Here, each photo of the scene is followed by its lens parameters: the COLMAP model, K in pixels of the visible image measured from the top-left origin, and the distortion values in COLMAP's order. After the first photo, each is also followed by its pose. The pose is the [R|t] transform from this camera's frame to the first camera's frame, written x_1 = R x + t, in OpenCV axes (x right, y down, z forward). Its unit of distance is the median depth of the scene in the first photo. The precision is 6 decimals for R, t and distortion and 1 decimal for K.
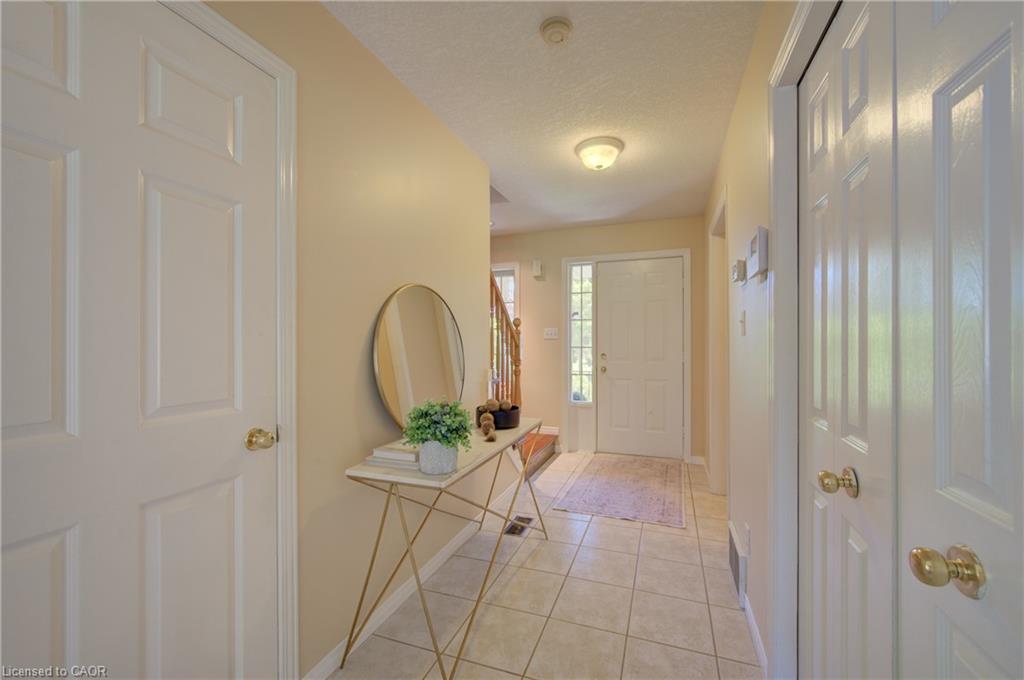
lens RADIAL K [[415.8, 0, 512.0], [0, 415.8, 340.0], [0, 0, 1]] dist [0.000032, -0.000009]
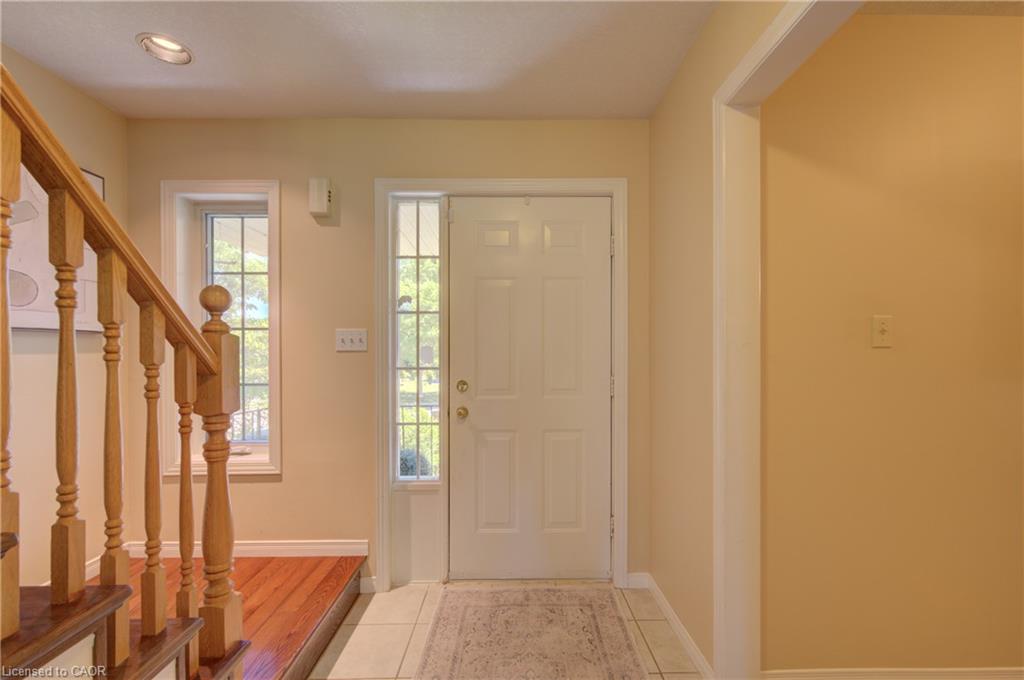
lens RADIAL K [[419.3, 0, 513.5], [0, 419.3, 353.6], [0, 0, 1]] dist [0.000315, 0.000027]
pose [[0.926450, -0.000238, 0.376418, 0.085877], [-0.000139, 1.000000, 0.000973, -0.000396], [-0.376418, -0.000954, 0.926449, 0.500587]]
